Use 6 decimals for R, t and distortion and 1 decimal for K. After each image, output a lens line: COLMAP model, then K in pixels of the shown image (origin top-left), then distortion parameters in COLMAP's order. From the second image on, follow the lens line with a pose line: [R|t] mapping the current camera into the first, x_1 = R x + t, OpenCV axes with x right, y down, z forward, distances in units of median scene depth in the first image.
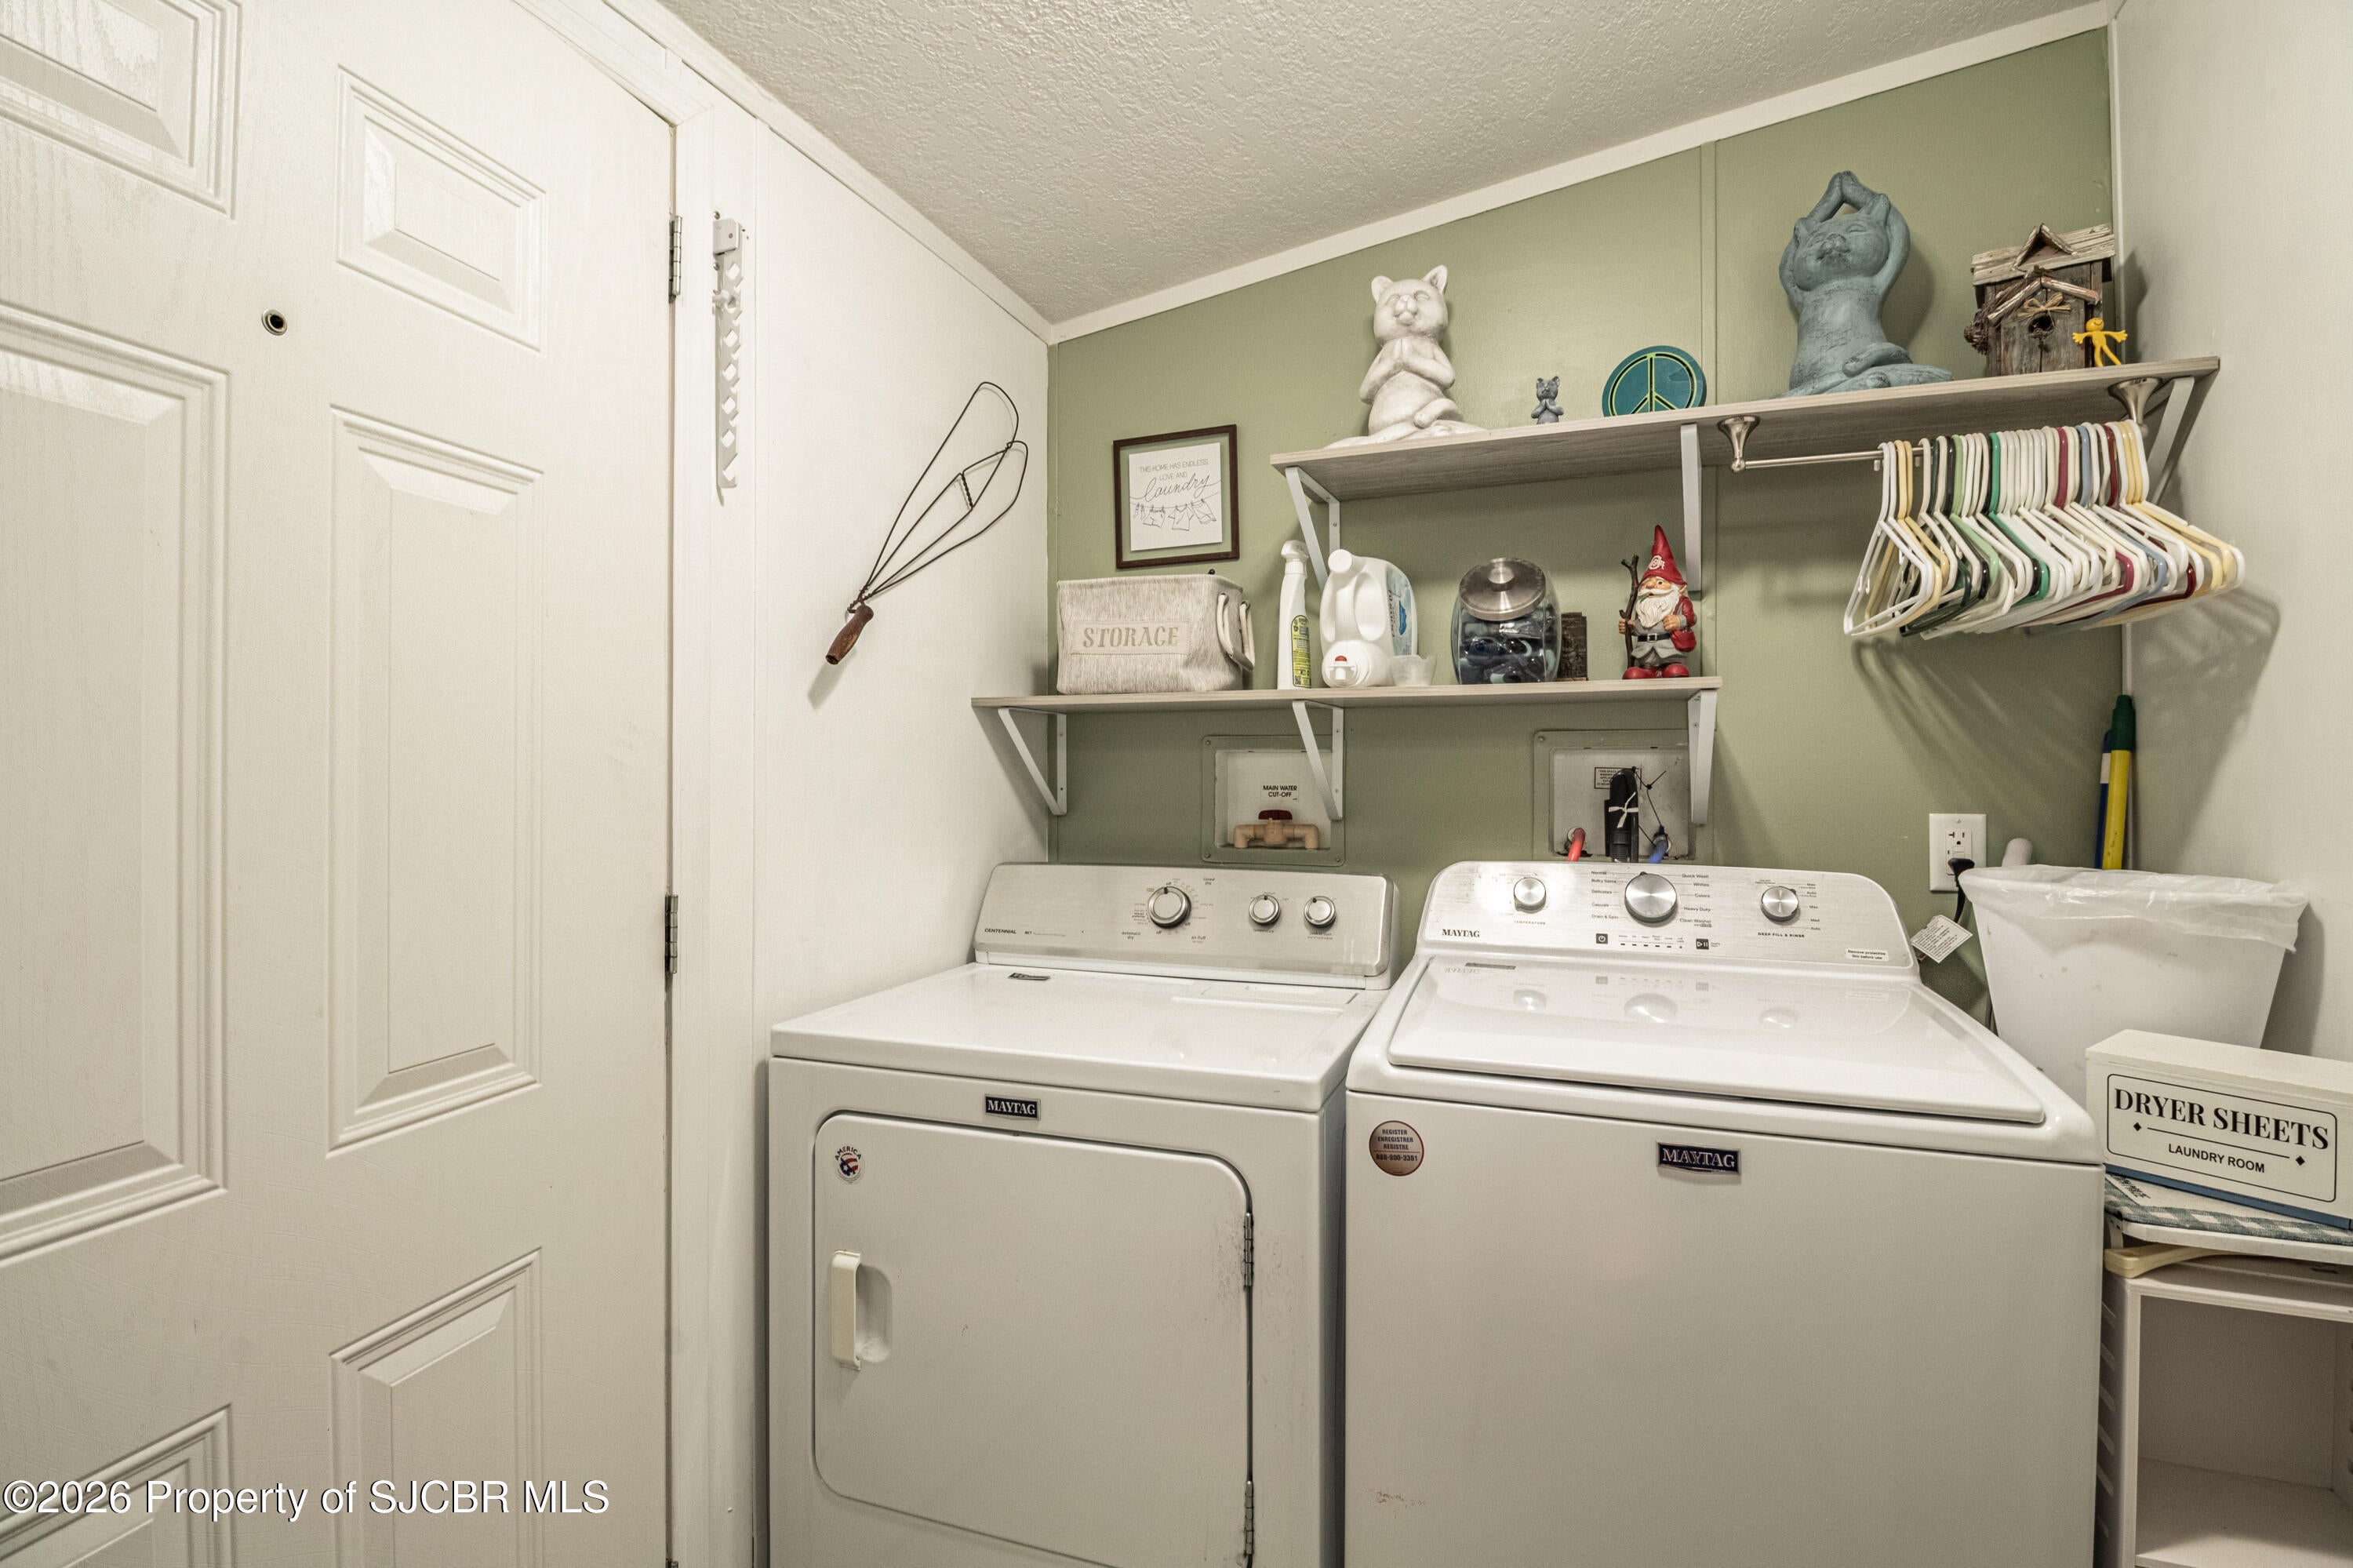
lens RADIAL K [[1107.9, 0, 1190.1], [0, 1107.9, 787.2], [0, 0, 1]] dist [-0.001525, -0.000056]
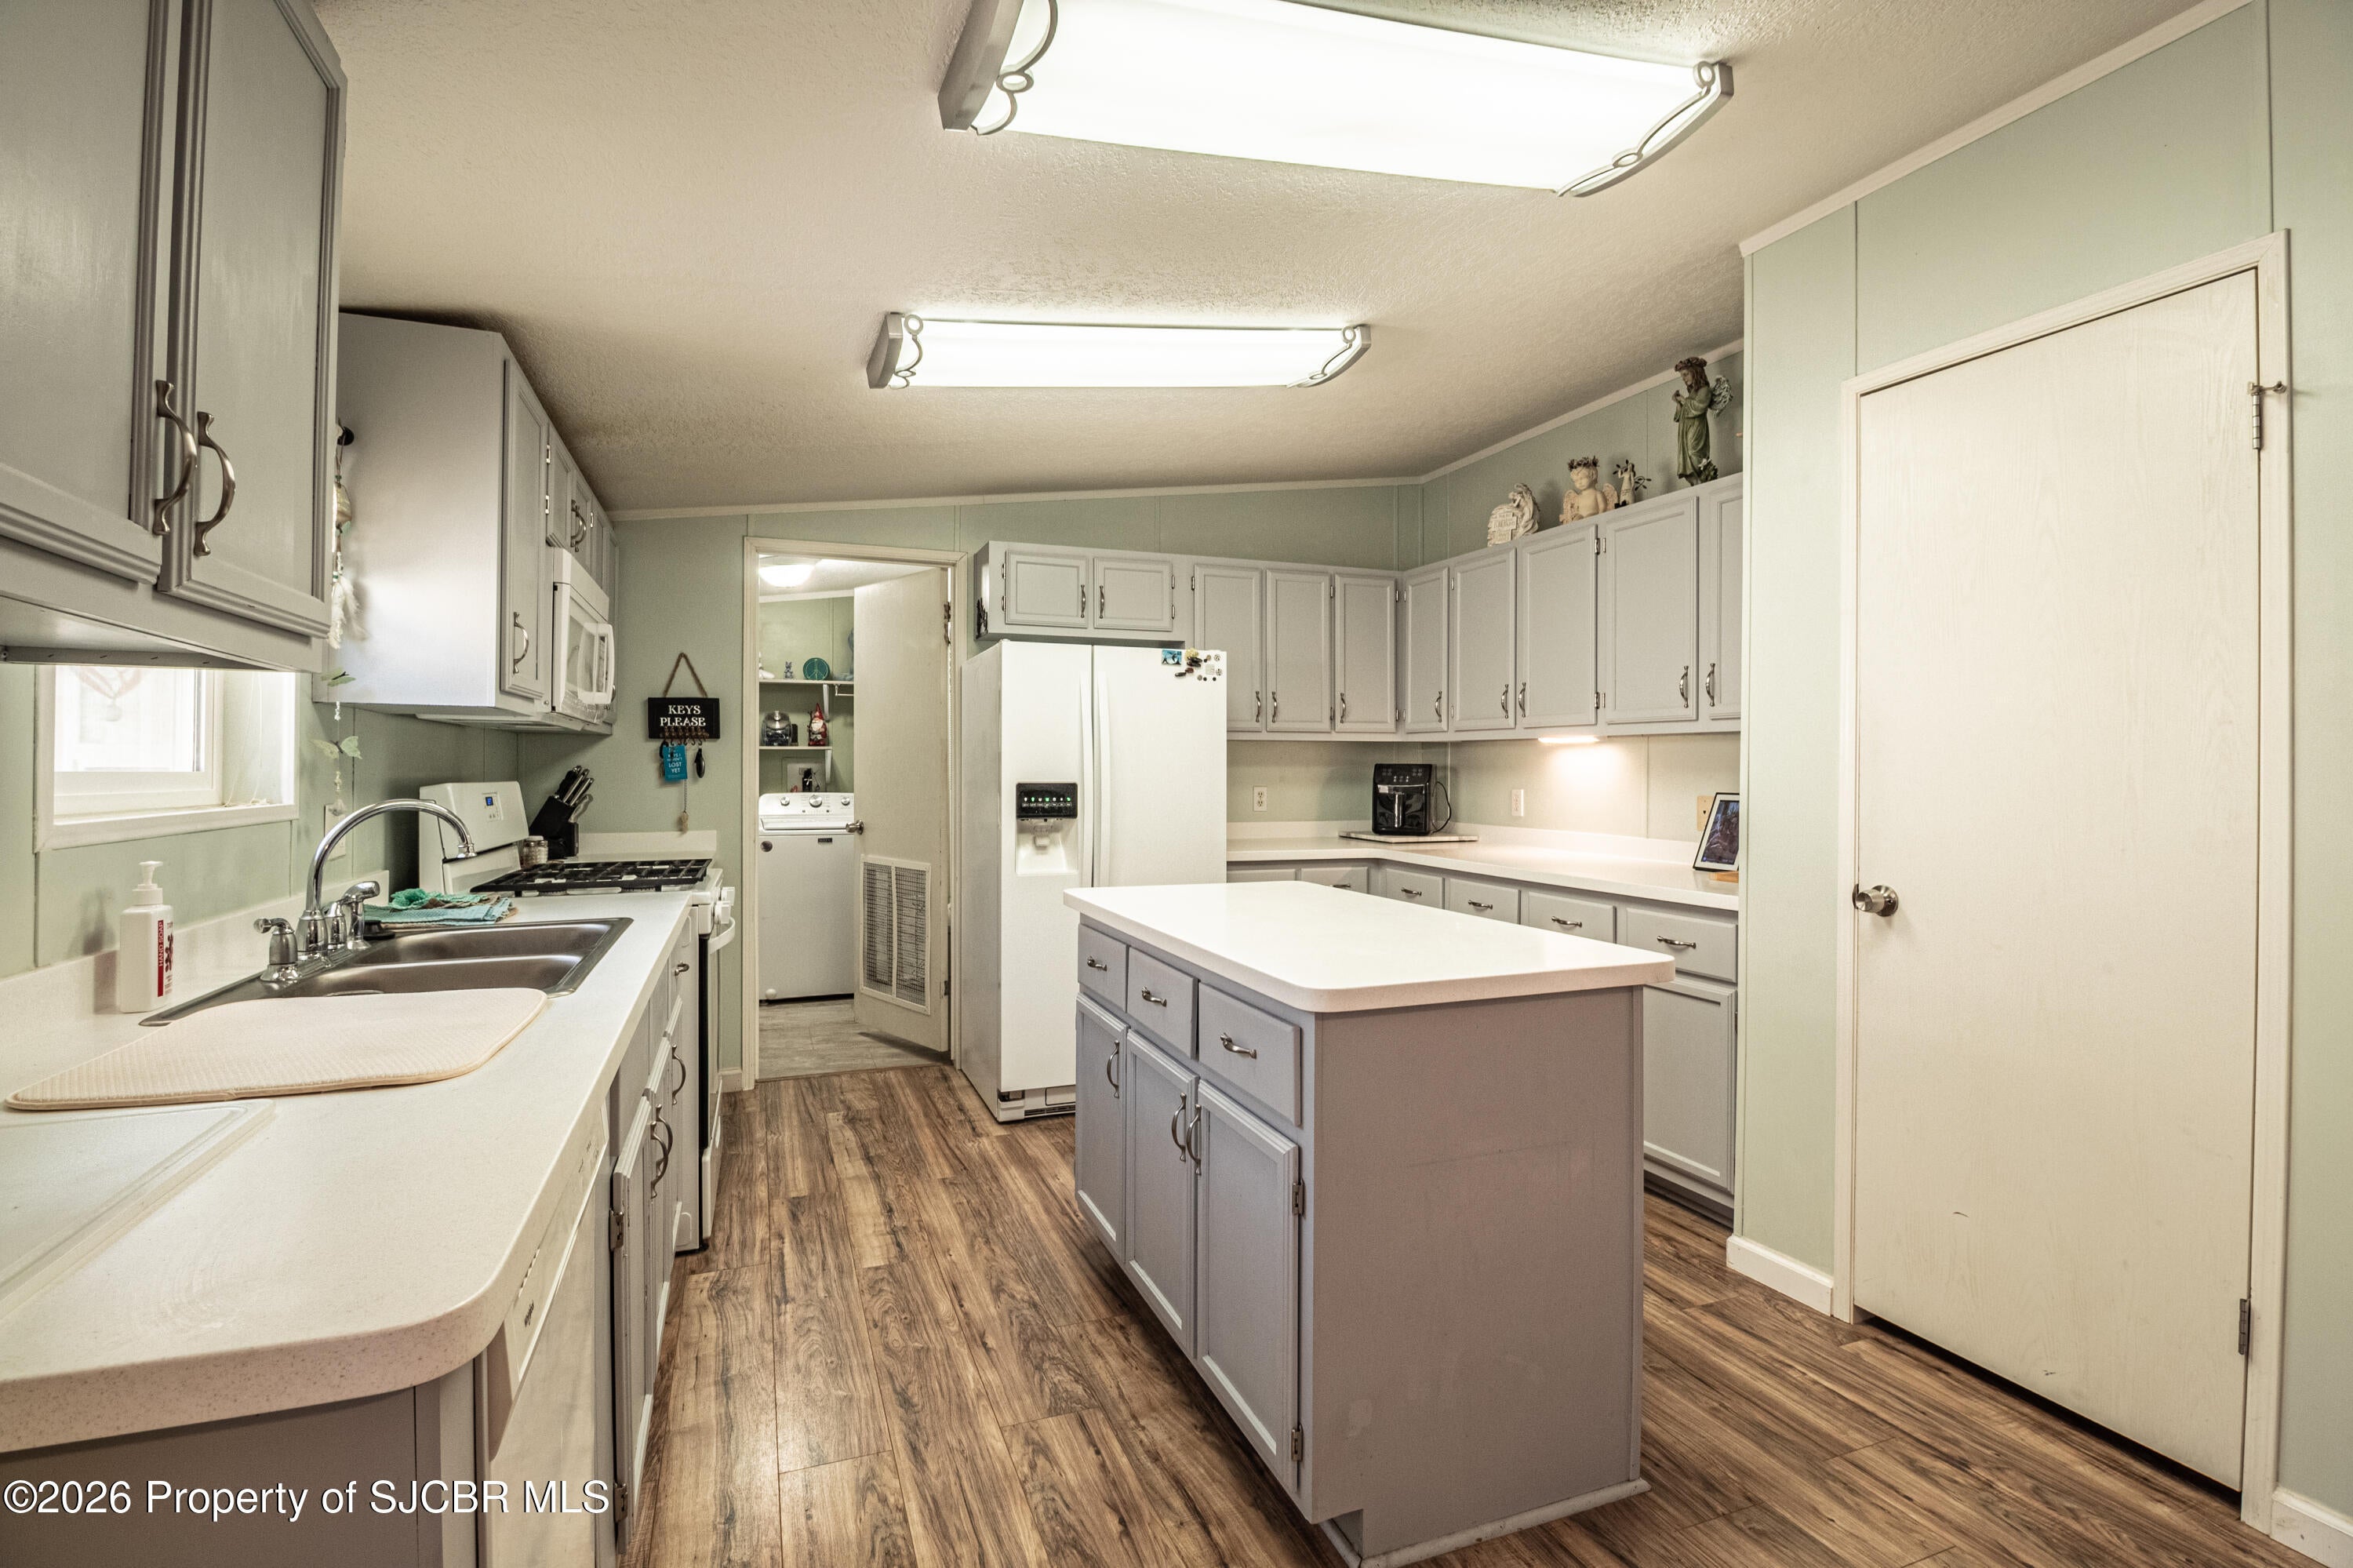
lens RADIAL K [[1107.9, 0, 1186.2], [0, 1107.9, 768.0], [0, 0, 1]] dist [-0.001525, -0.000056]
pose [[0.742181, 0.002385, 0.670195, -1.180775], [-0.006010, 0.999977, 0.003096, -0.037777], [-0.670172, -0.006325, 0.742179, -2.660948]]
